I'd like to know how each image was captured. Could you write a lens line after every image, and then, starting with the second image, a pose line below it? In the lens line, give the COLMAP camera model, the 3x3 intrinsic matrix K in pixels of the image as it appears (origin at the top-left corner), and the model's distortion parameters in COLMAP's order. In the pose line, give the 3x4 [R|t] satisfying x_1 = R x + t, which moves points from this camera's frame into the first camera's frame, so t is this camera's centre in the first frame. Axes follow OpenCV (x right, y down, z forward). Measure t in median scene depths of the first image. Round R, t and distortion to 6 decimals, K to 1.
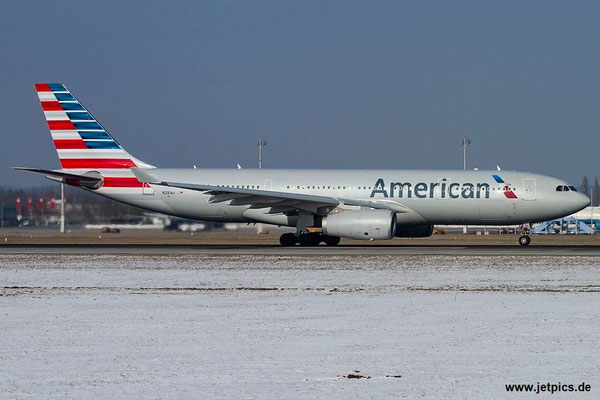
lens RADIAL K [[2759.1, 0, 300.0], [0, 2759.1, 200.0], [0, 0, 1]] dist [0.282570, 4.510567]
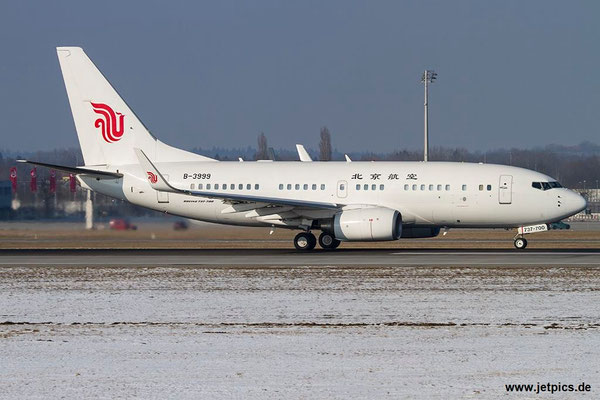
lens RADIAL K [[2759.1, 0, 300.0], [0, 2759.1, 200.0], [0, 0, 1]] dist [0.282570, 4.510567]
pose [[0.999848, -0.002944, 0.017168, -0.051158], [0.002968, 0.999995, -0.001409, 0.006522], [-0.017164, 0.001460, 0.999852, 0.413340]]
